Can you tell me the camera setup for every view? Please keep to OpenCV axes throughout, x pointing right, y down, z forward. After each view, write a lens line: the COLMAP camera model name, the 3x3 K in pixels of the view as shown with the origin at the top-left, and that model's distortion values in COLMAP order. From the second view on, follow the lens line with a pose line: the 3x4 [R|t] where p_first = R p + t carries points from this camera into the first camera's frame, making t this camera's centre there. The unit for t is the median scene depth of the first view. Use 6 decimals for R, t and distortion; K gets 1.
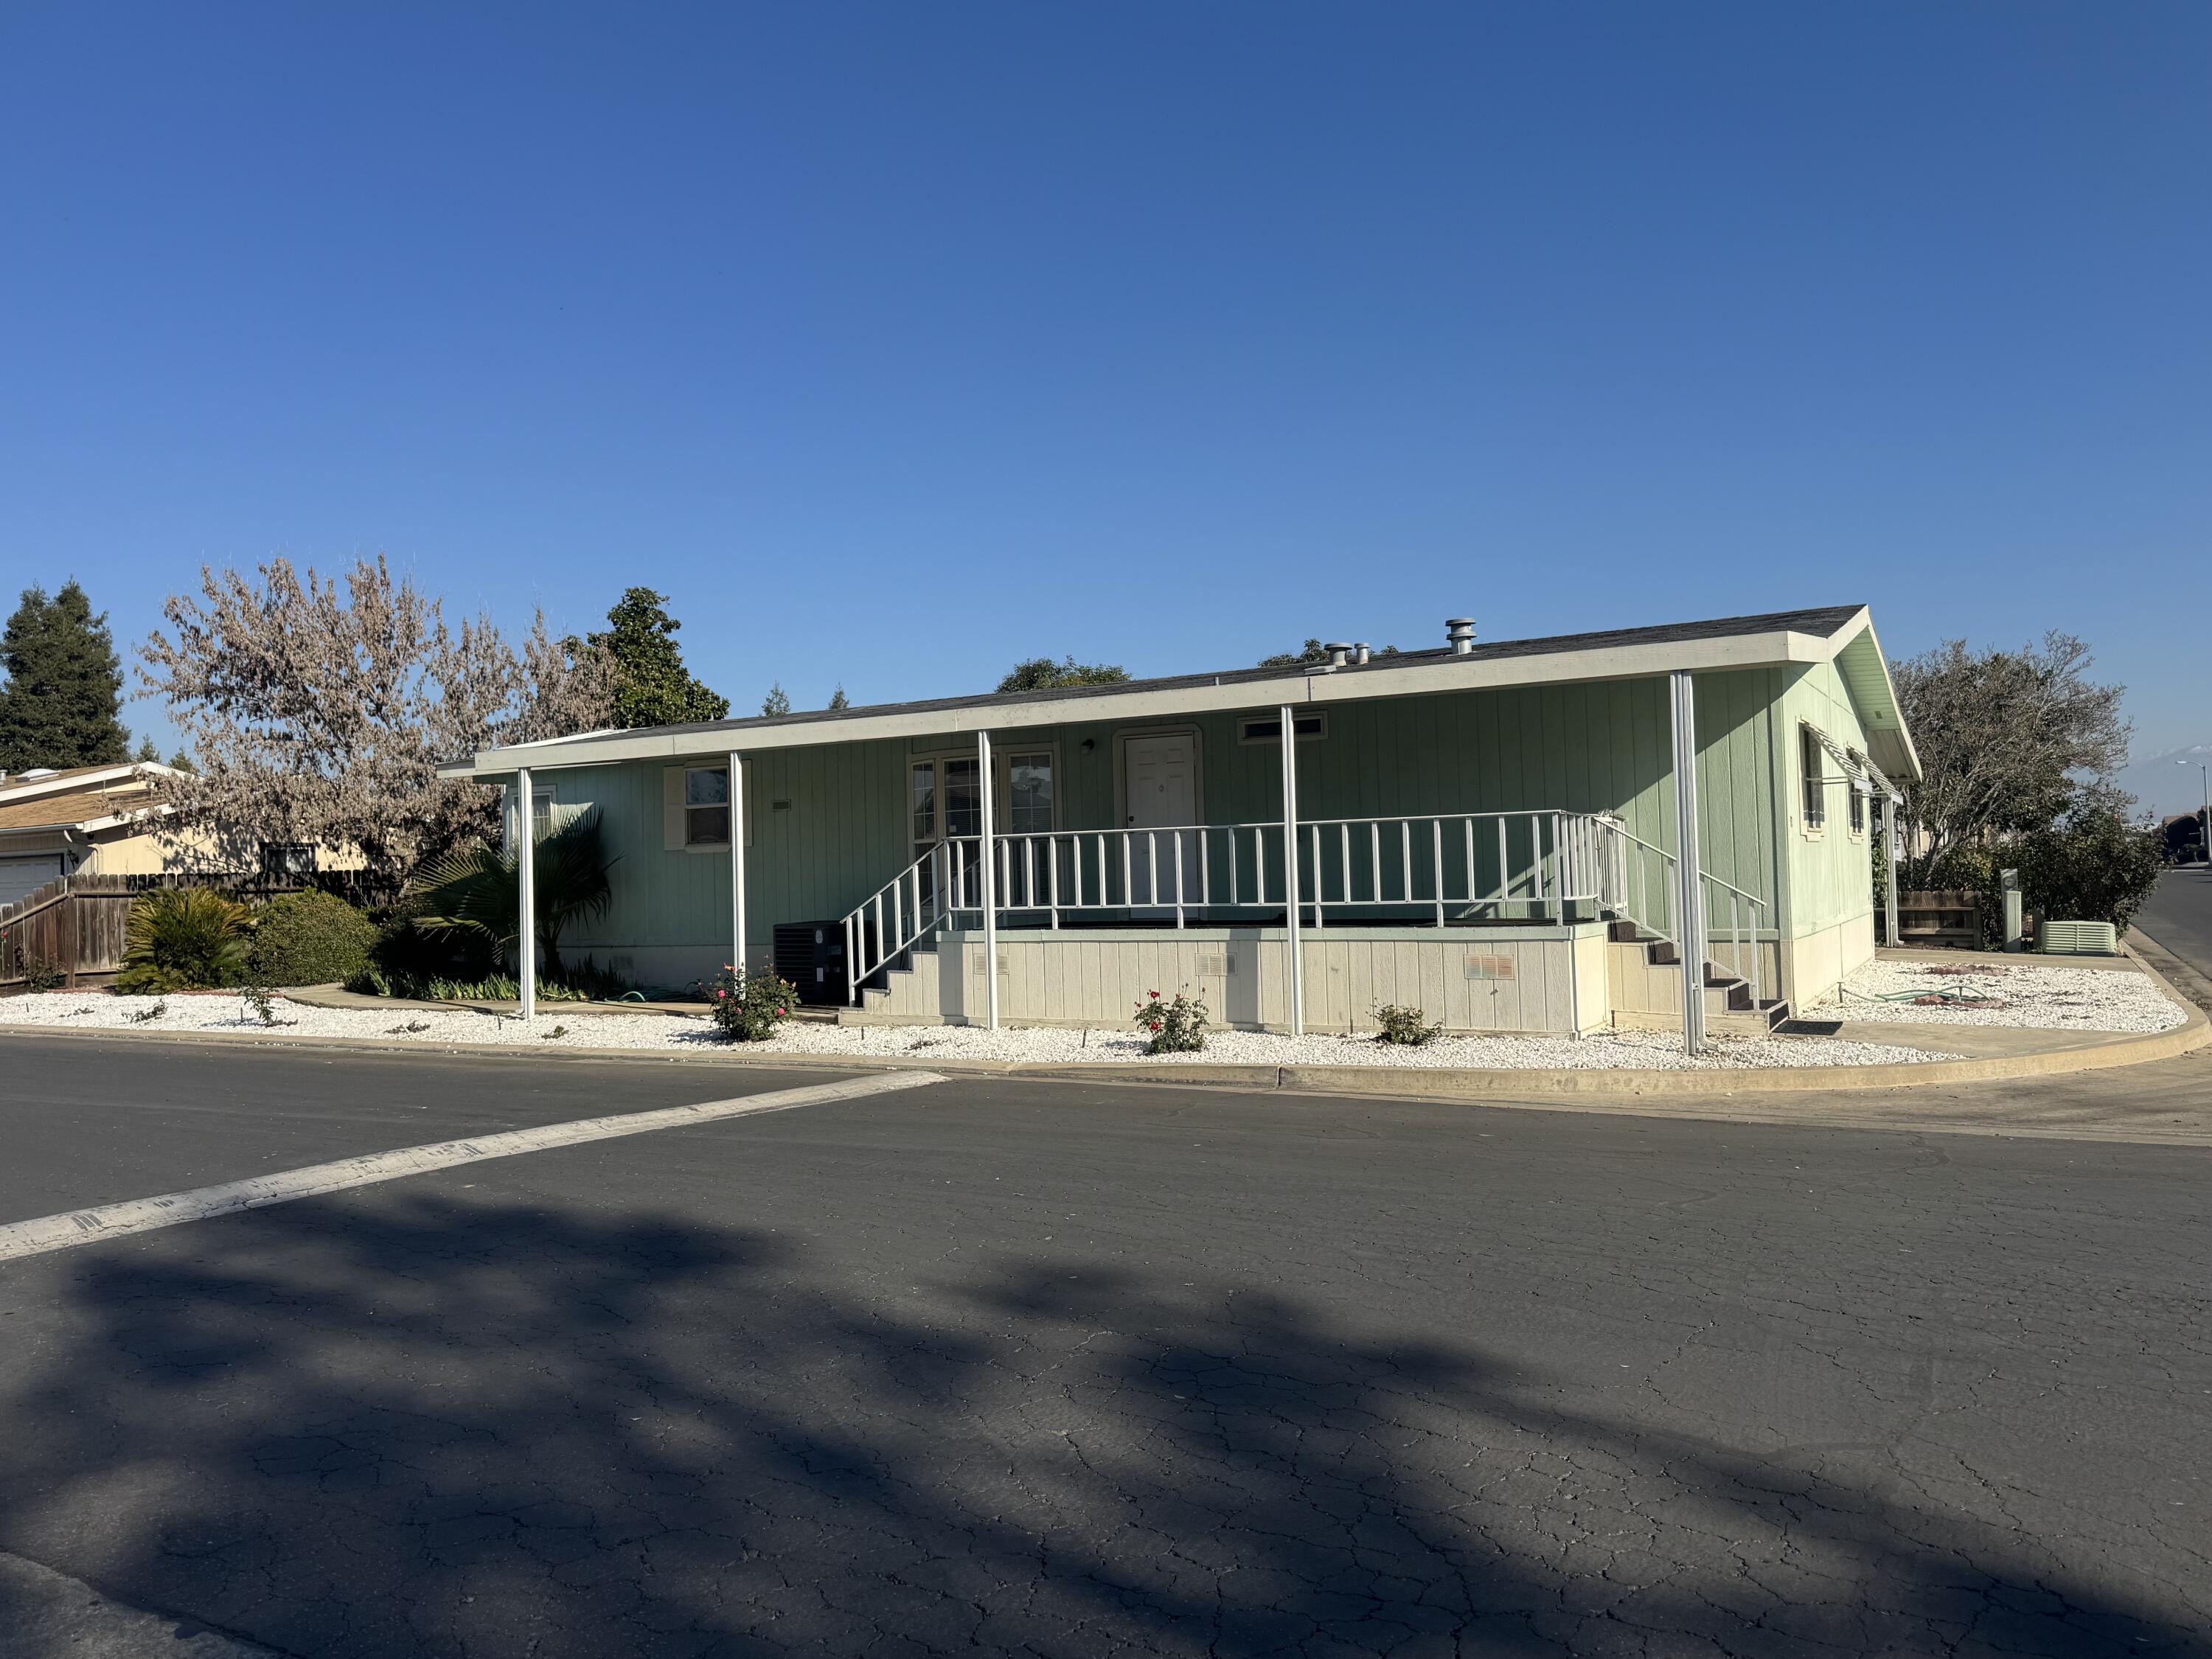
lens RADIAL K [[1571.7, 0, 1110.2], [0, 1571.7, 821.3], [0, 0, 1]] dist [0.168444, -0.294711]
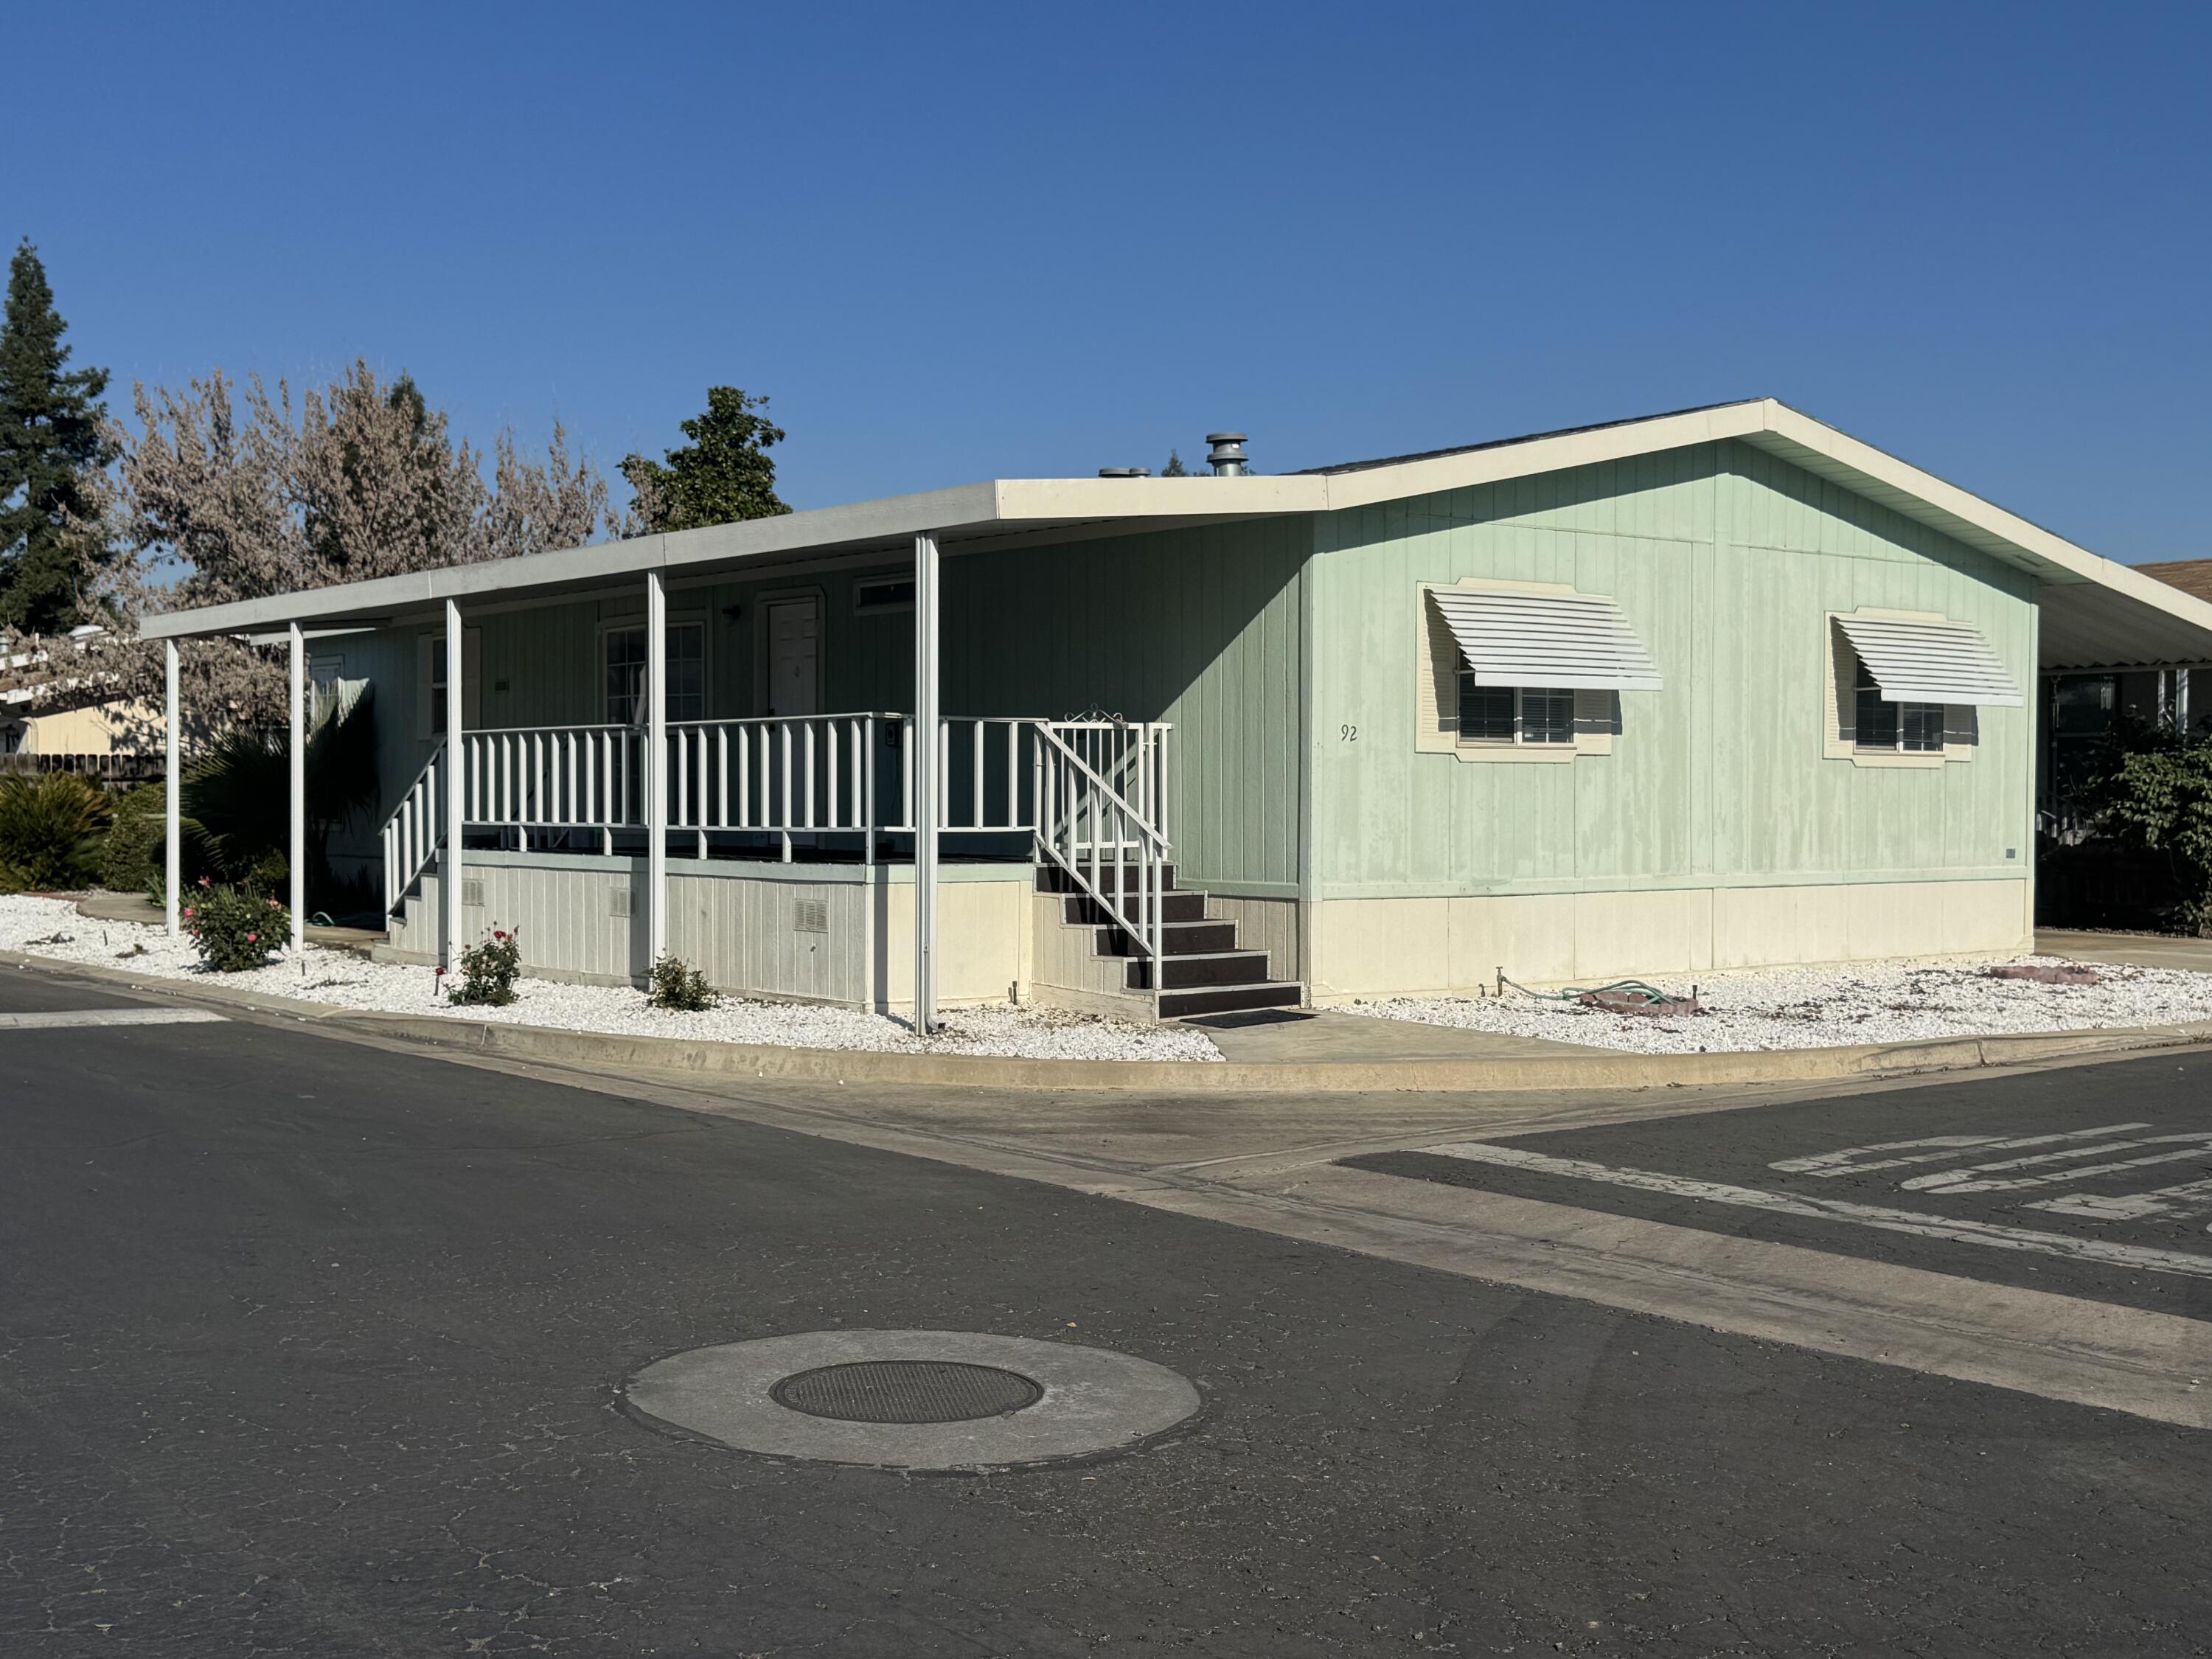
lens RADIAL K [[2476.7, 0, 1106.0], [0, 2476.7, 829.5], [0, 0, 1]] dist [0.208610, -0.378385]
pose [[0.926576, 0.034184, -0.374550, 0.536600], [-0.014576, 0.998377, 0.055061, -0.011931], [0.375825, -0.045559, 0.925570, -0.037949]]
